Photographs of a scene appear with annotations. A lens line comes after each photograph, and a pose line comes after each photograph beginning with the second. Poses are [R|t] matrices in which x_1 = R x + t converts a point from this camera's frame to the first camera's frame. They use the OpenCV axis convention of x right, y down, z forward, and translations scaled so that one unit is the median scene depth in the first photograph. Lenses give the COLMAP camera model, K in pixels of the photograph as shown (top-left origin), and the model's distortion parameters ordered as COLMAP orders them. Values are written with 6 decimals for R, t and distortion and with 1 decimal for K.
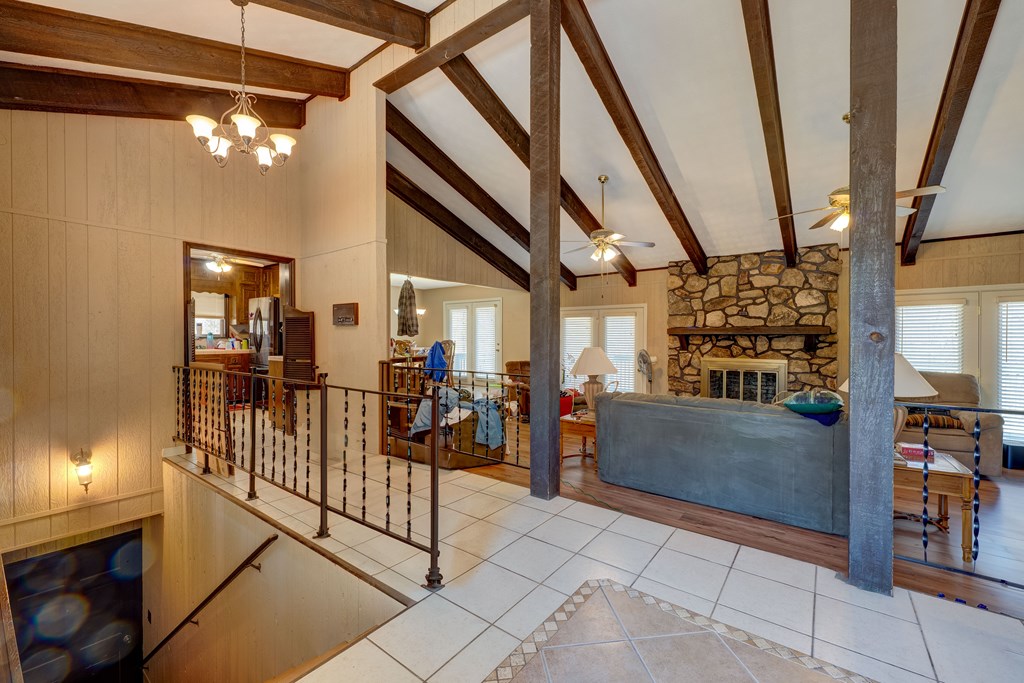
lens RADIAL K [[405.1, 0, 521.2], [0, 405.1, 339.9], [0, 0, 1]] dist [0.002692, 0.000081]
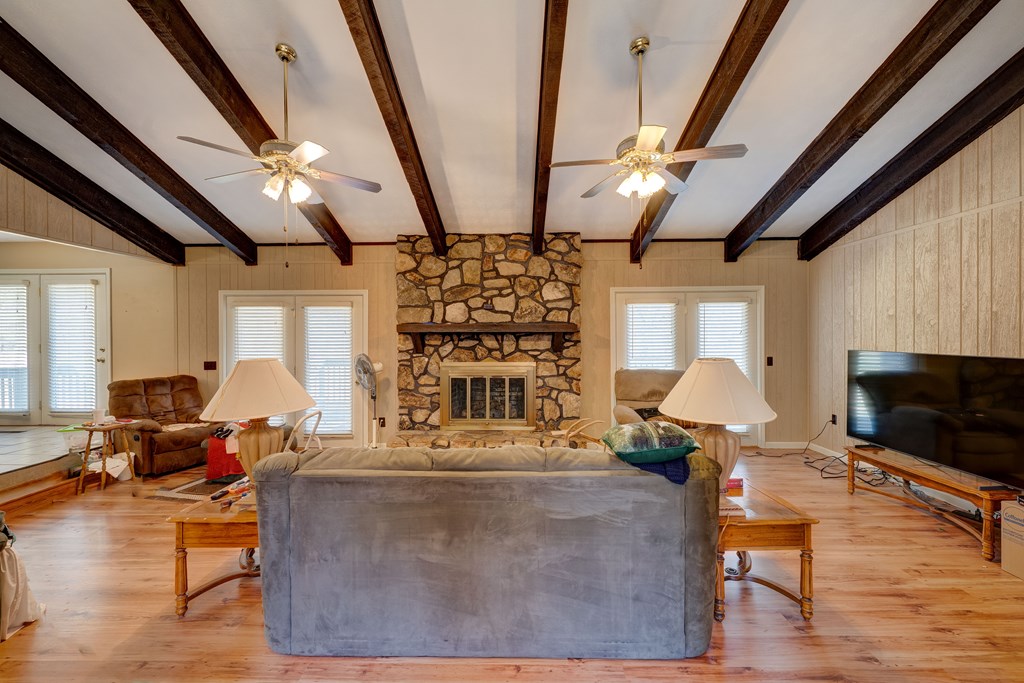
lens RADIAL K [[405.1, 0, 521.2], [0, 405.1, 339.9], [0, 0, 1]] dist [0.002692, 0.000081]
pose [[0.786734, -0.011886, 0.617178, 0.096918], [0.009359, 0.999929, 0.007327, -0.003933], [-0.617221, 0.000012, 0.786790, 0.323424]]
